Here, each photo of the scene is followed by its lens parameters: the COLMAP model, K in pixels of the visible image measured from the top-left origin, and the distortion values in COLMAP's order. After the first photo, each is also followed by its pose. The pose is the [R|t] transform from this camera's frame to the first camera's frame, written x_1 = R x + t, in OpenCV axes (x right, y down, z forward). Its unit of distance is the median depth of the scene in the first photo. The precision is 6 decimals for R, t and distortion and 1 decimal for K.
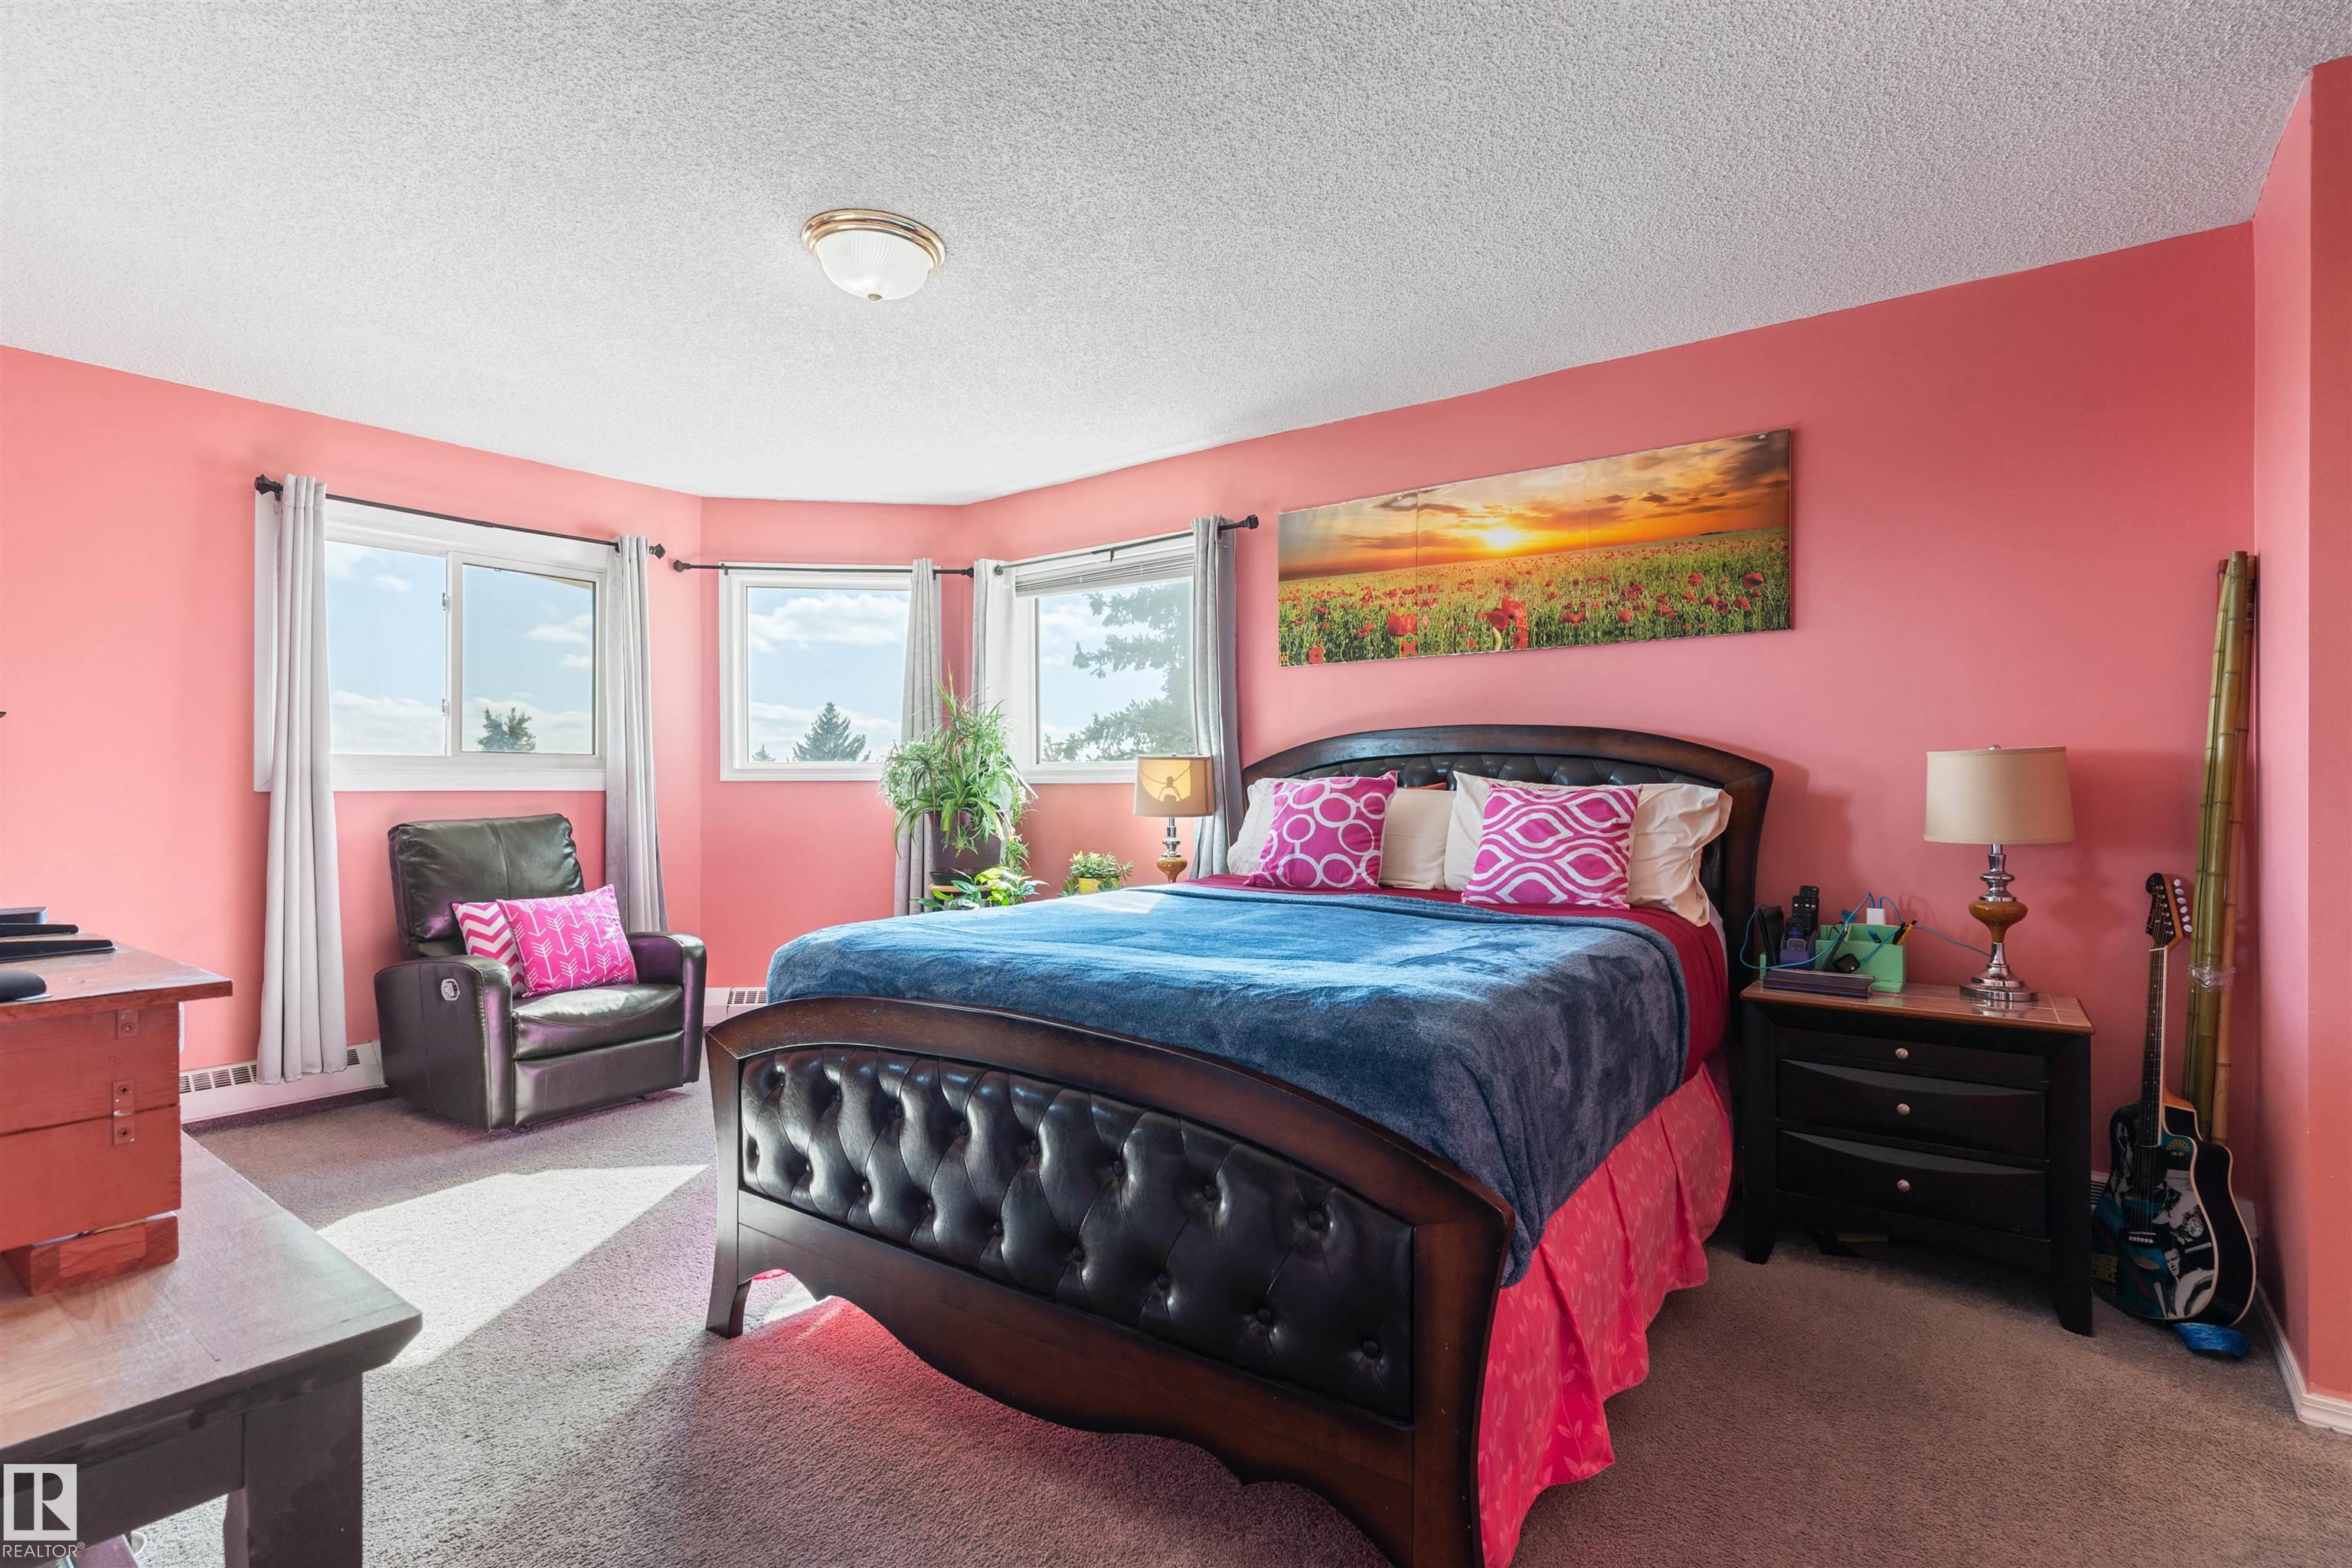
lens RADIAL K [[1127.7, 0, 1157.0], [0, 1127.7, 778.3], [0, 0, 1]] dist [-0.000303, -0.000156]
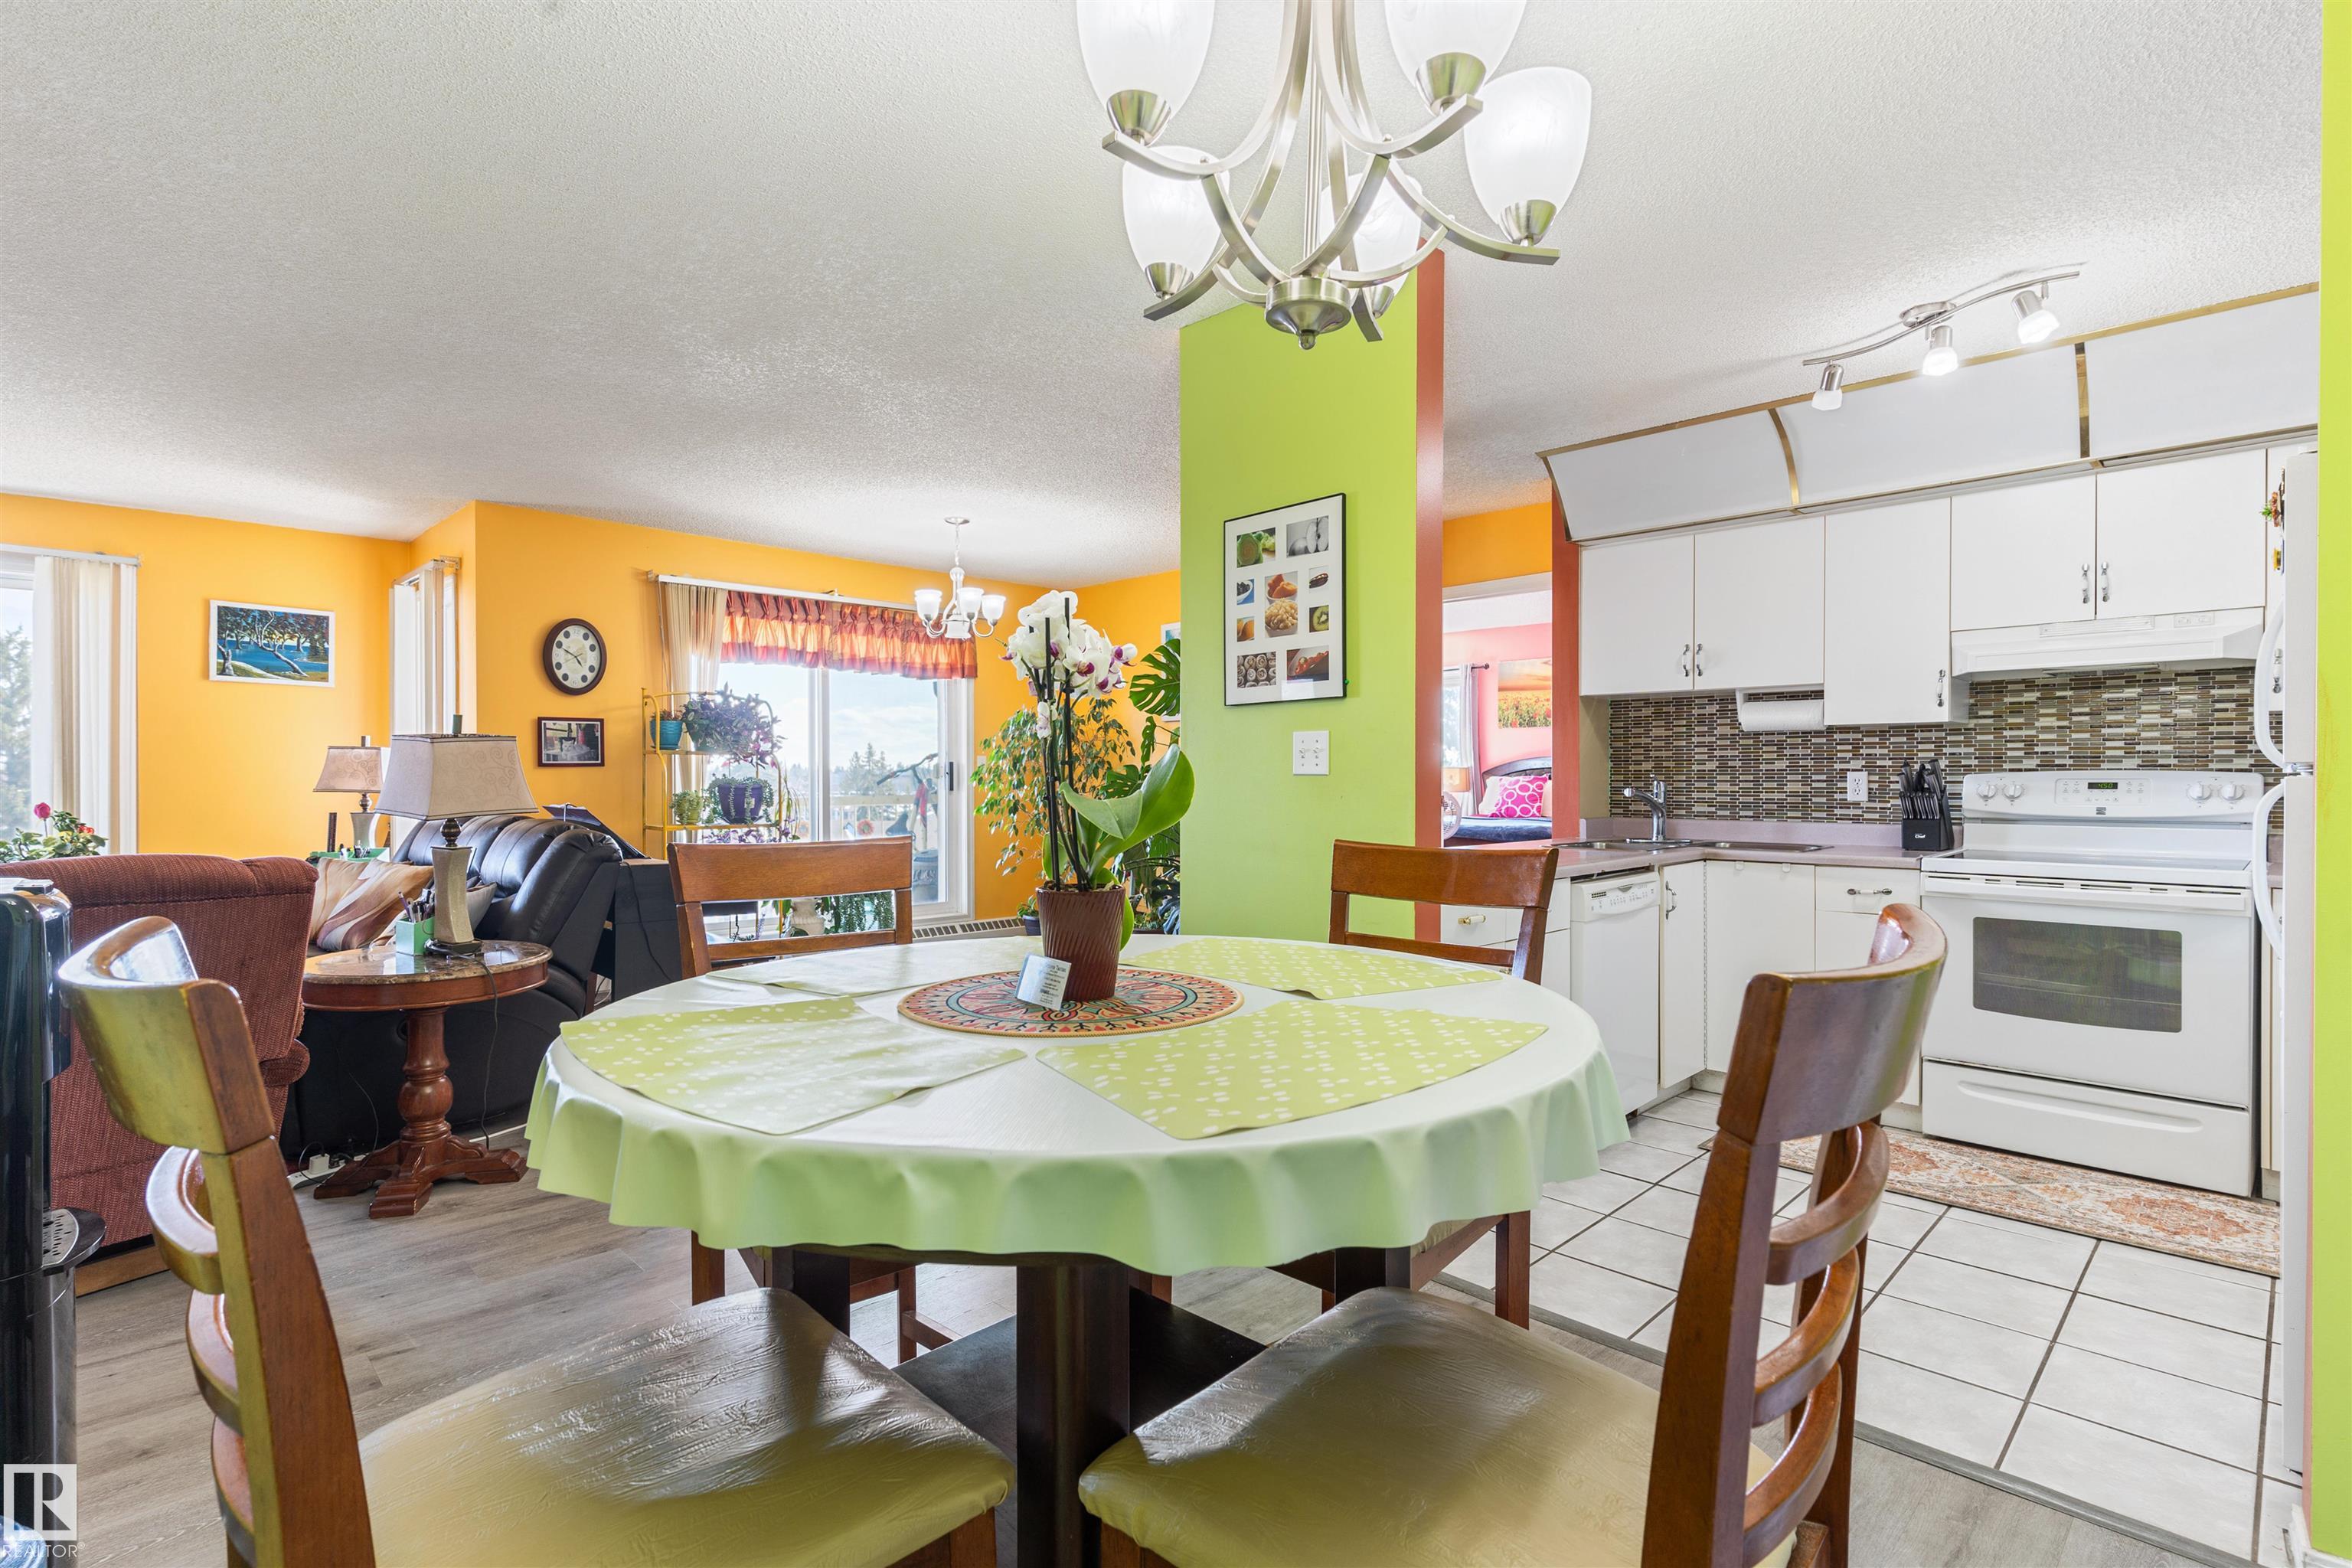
lens RADIAL K [[1121.8, 0, 1175.3], [0, 1121.8, 786.9], [0, 0, 1]] dist [0.003645, 0.001289]
pose [[0.991857, 0.005165, -0.127255, -0.319077], [-0.004115, 0.999955, 0.008518, 0.005406], [0.127293, -0.007925, 0.991834, -1.716179]]
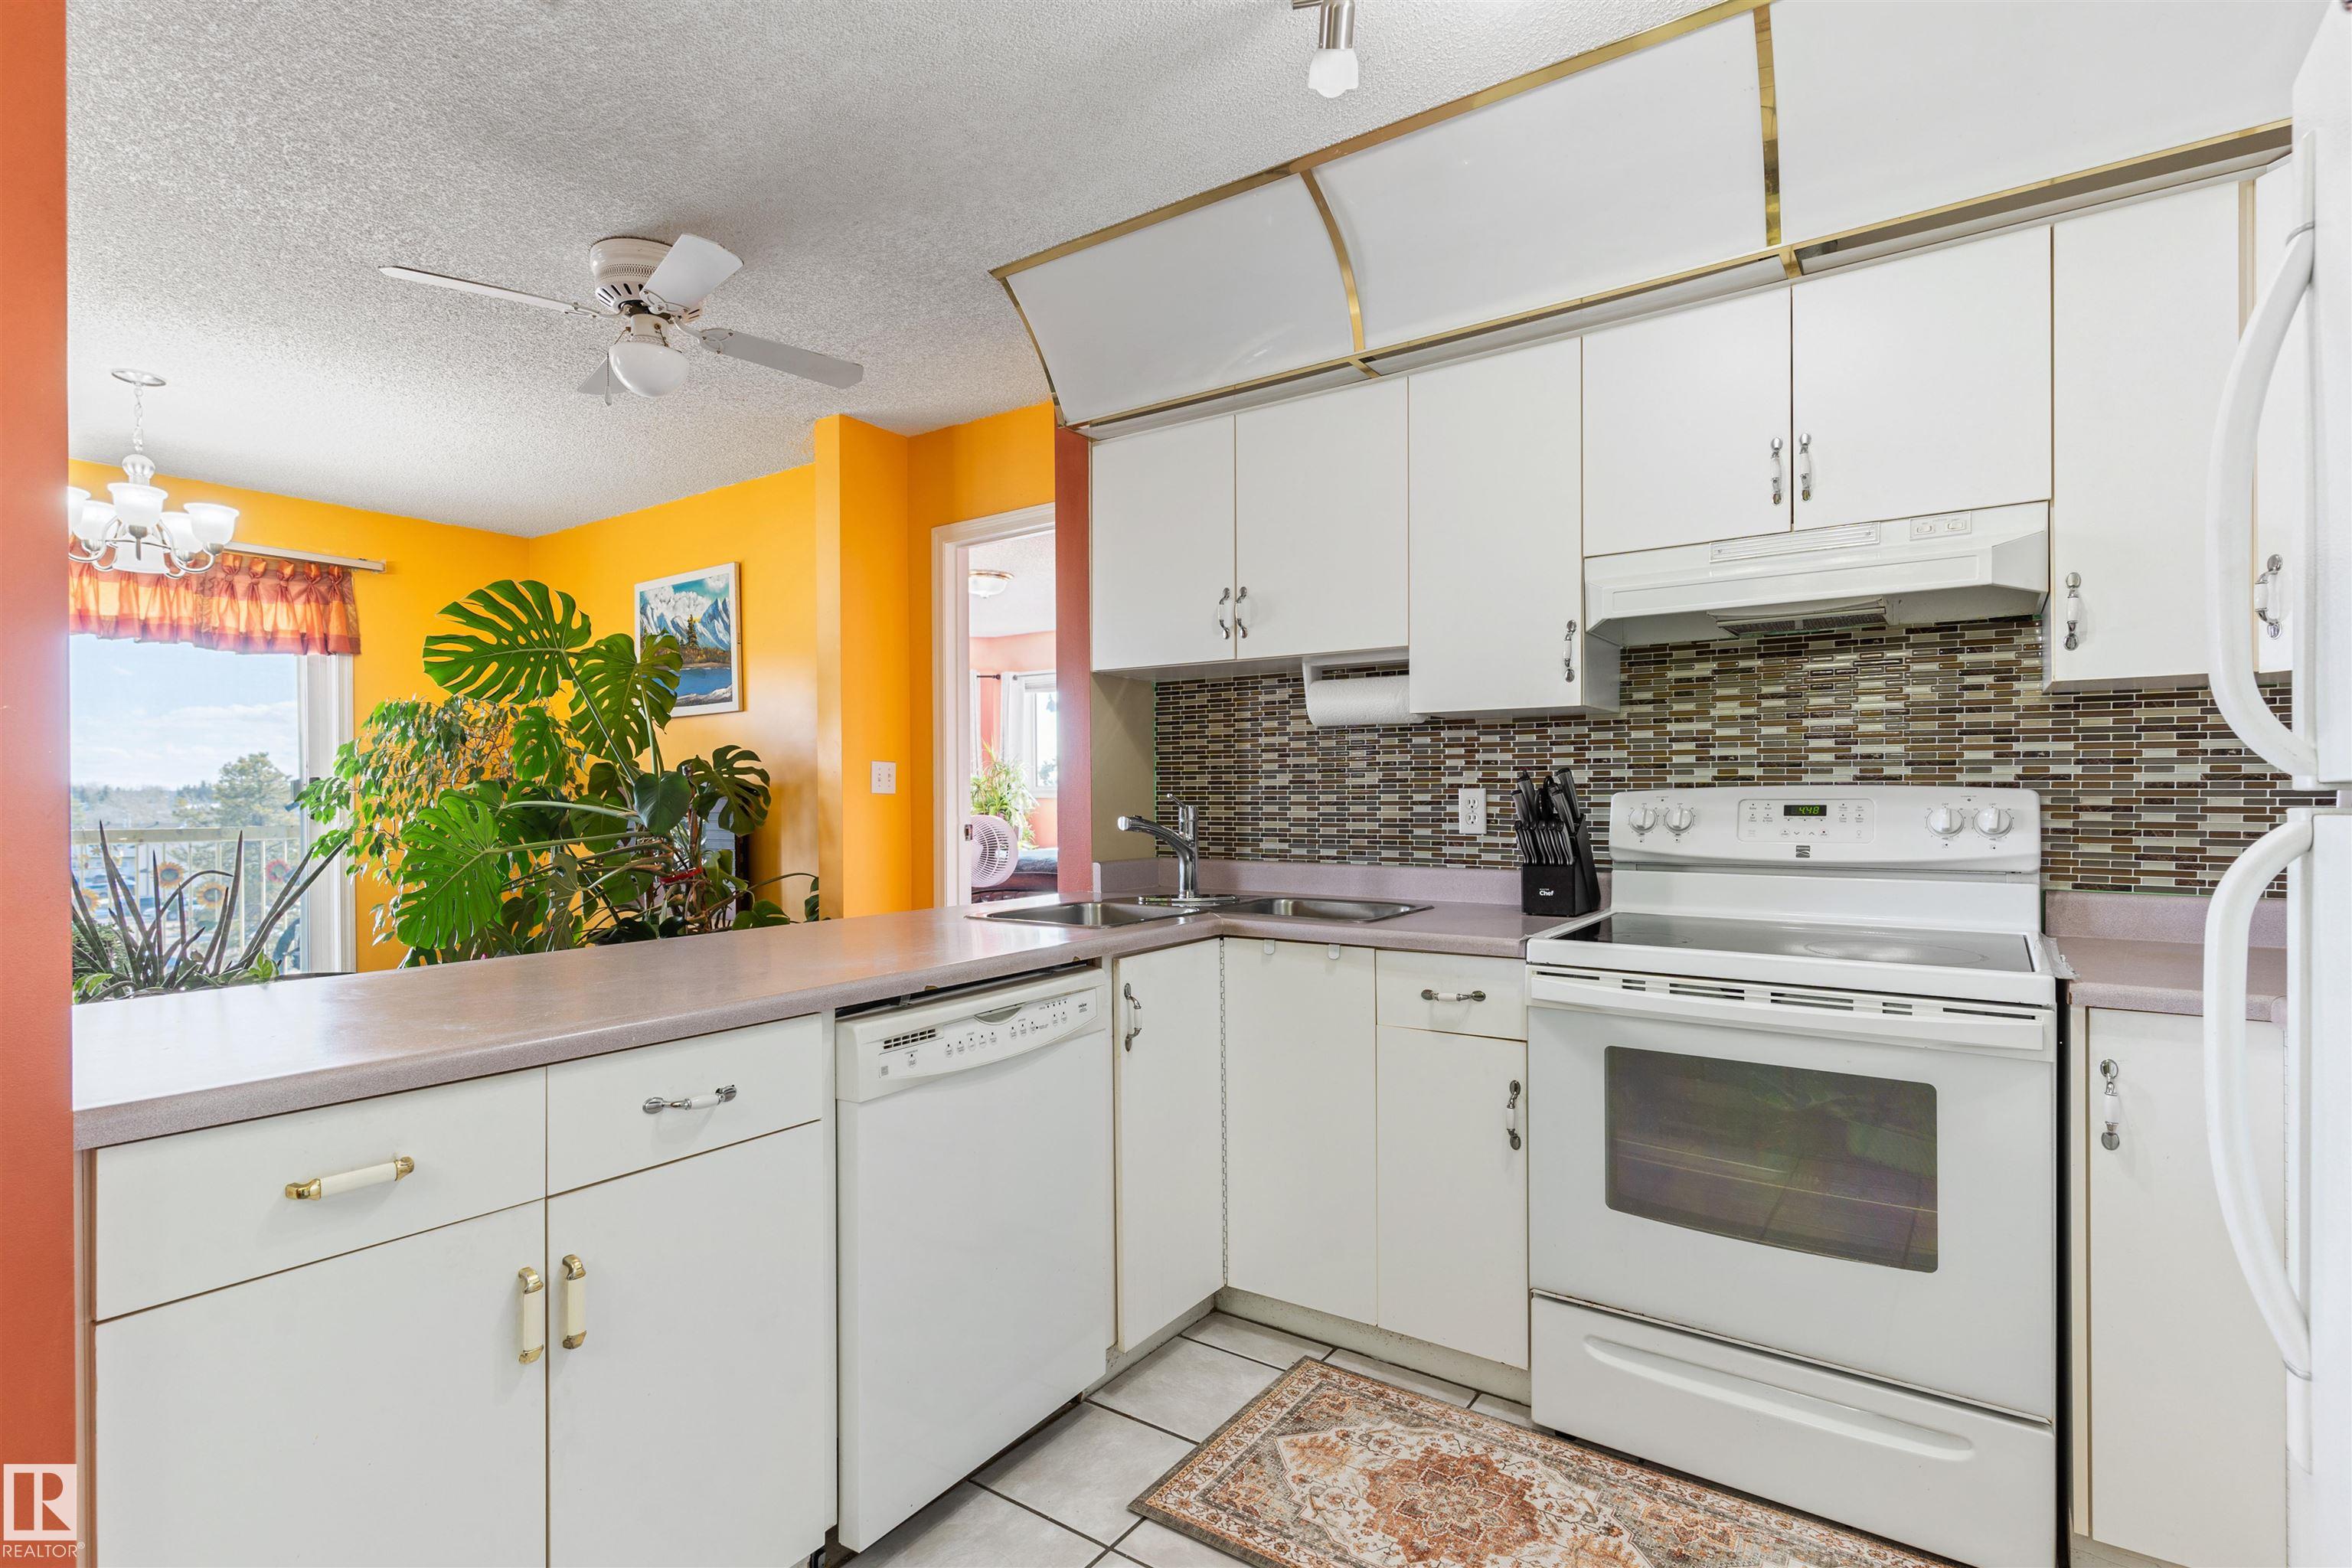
lens RADIAL K [[1126.8, 0, 1178.9], [0, 1126.8, 799.9], [0, 0, 1]] dist [0.001861, 0.001002]
pose [[0.998573, 0.000178, 0.053397, 0.030356], [-0.000369, 0.999994, 0.003561, 0.001317], [-0.053396, -0.003576, 0.998567, -1.162856]]
